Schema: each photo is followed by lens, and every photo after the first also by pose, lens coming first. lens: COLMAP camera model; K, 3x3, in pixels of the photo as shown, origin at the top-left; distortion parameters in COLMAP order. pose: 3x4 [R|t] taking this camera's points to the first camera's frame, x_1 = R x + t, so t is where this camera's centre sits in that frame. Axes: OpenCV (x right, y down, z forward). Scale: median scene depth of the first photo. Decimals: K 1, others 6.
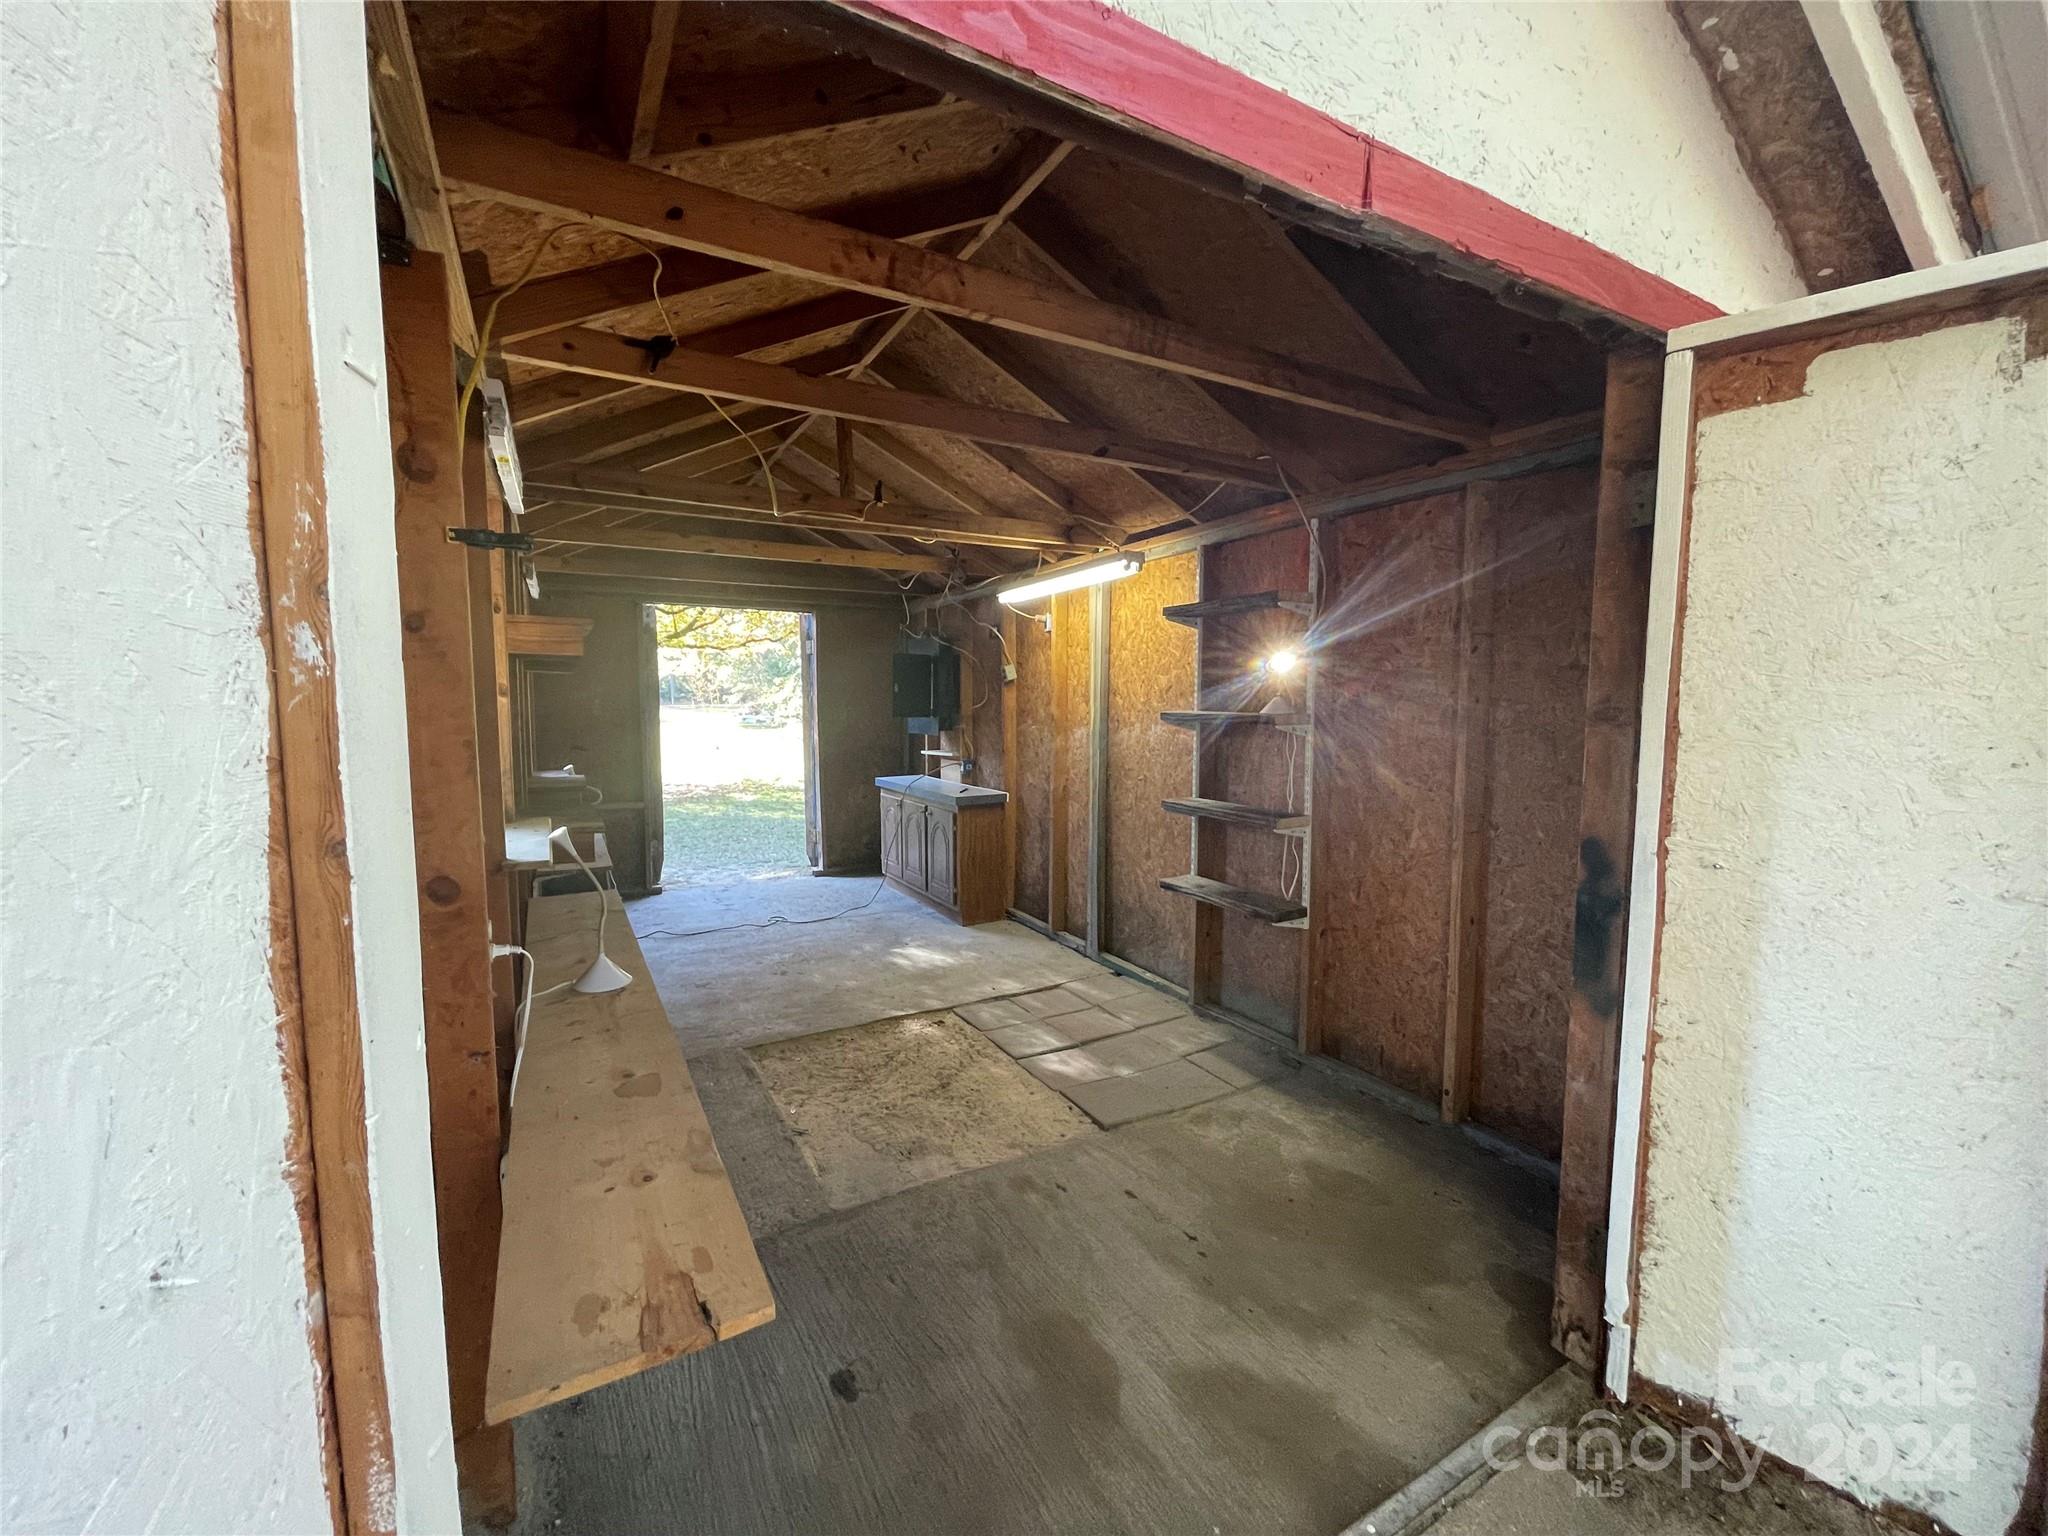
lens RADIAL K [[823.5, 0, 1014.7], [0, 823.5, 765.7], [0, 0, 1]] dist [-0.001896, 0.000683]
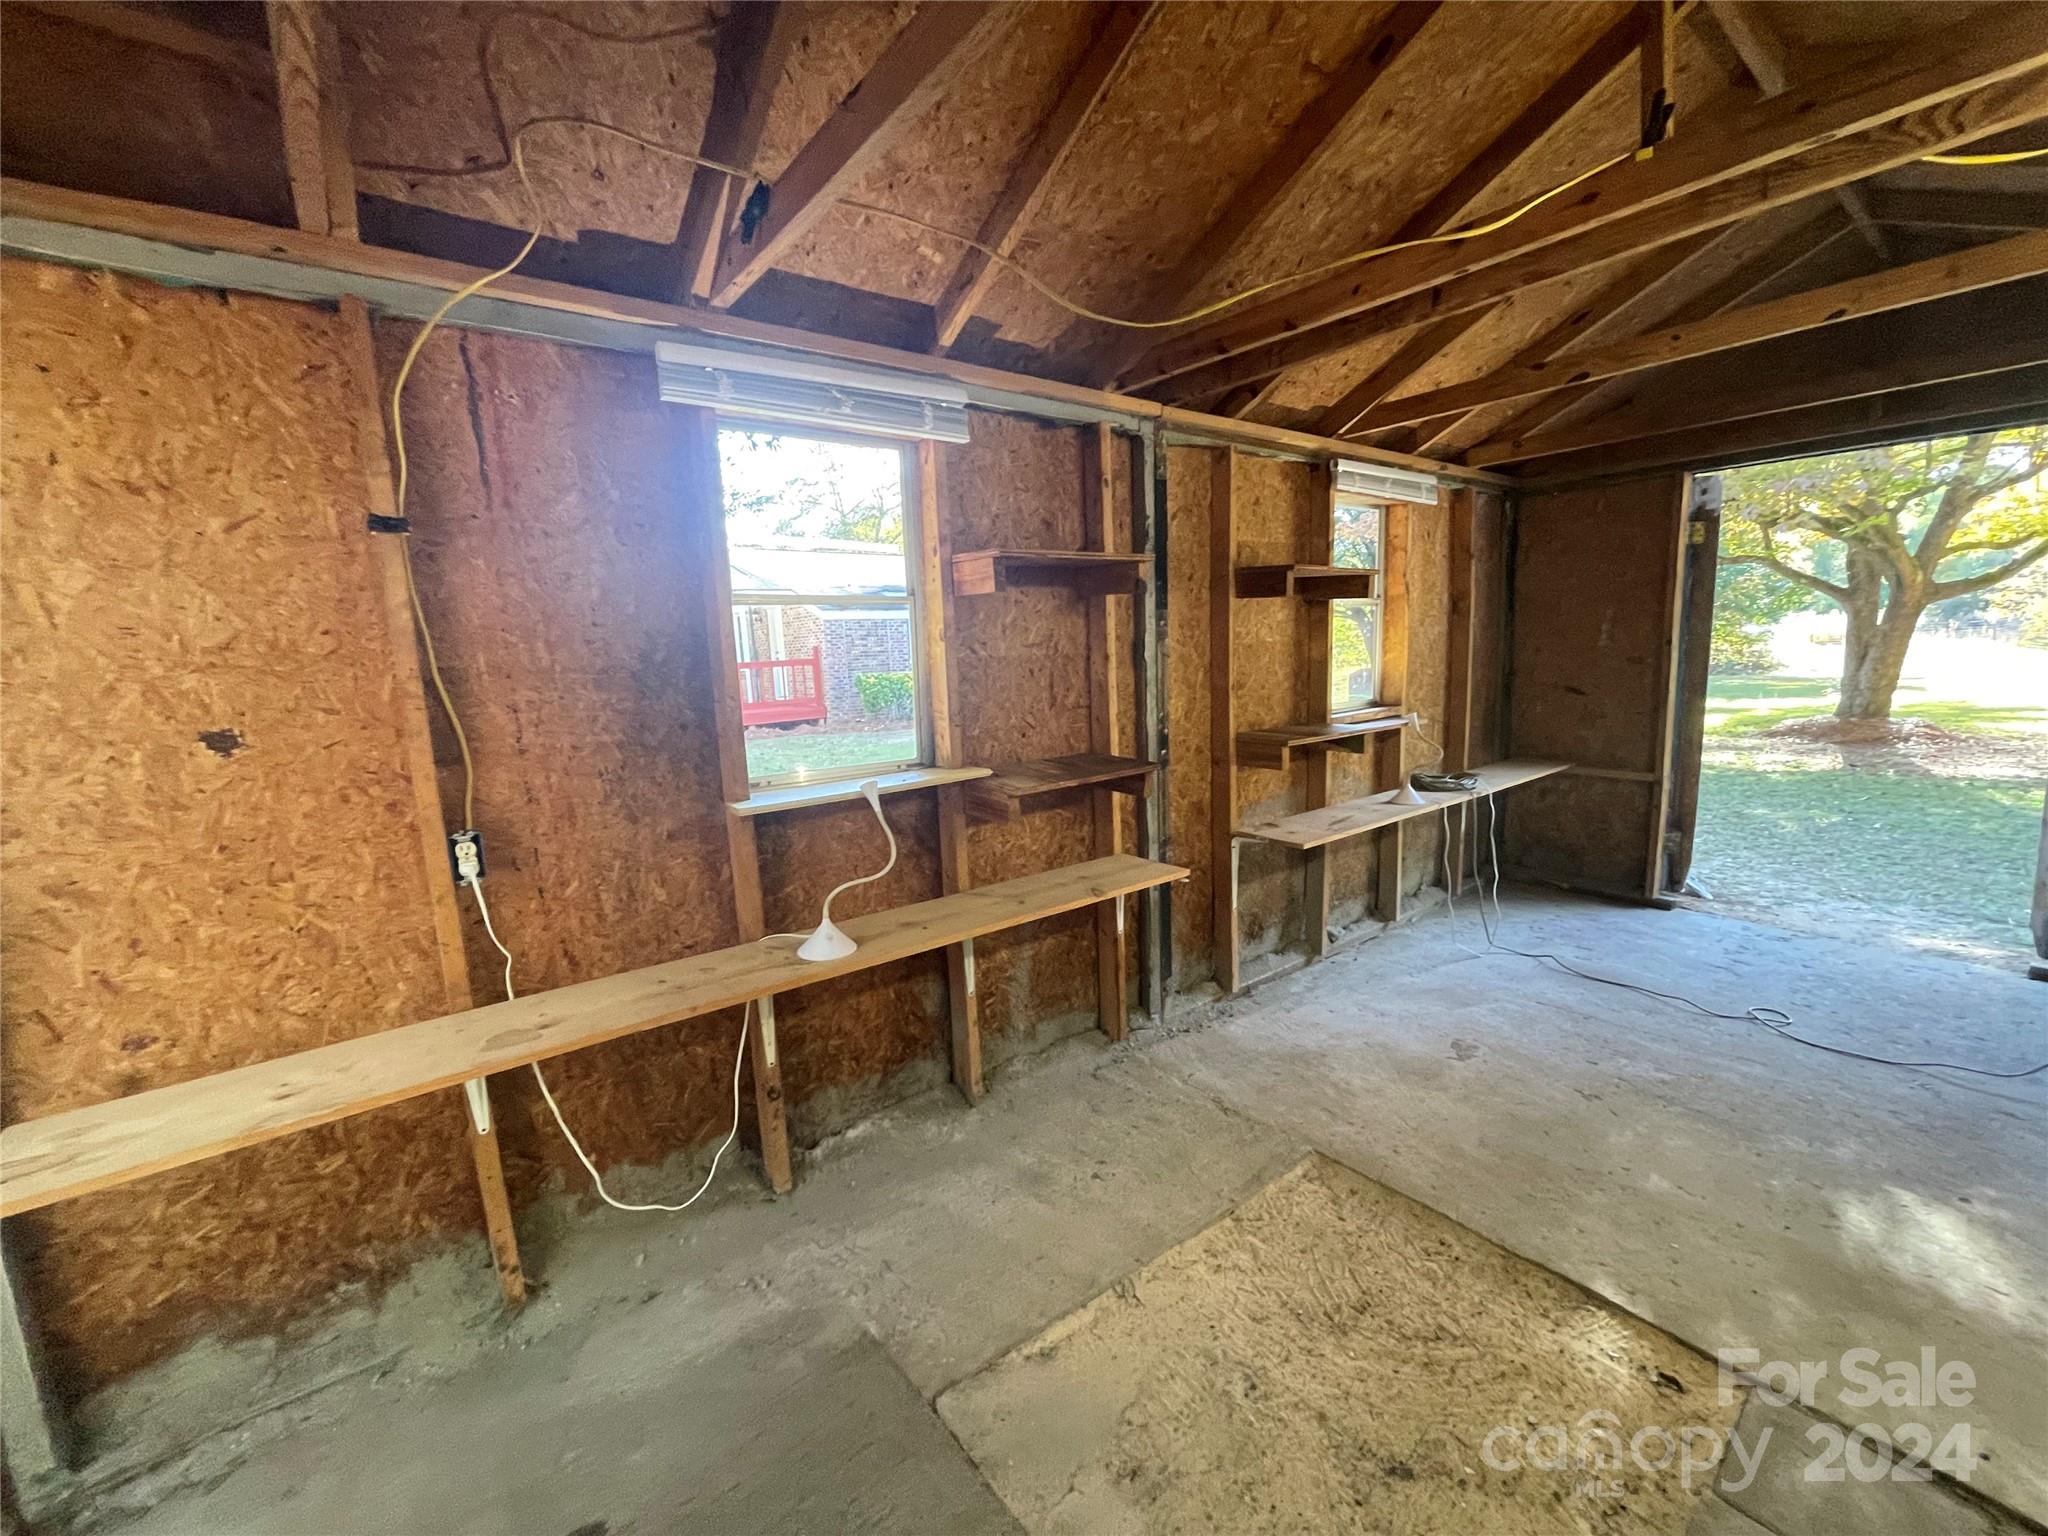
lens RADIAL K [[823.5, 0, 1014.7], [0, 823.5, 765.7], [0, 0, 1]] dist [-0.001896, 0.000683]
pose [[0.136299, 0.144074, -0.980135, 0.231916], [-0.048834, 0.989143, 0.138607, -0.046795], [0.989463, 0.028972, 0.141855, 0.586207]]
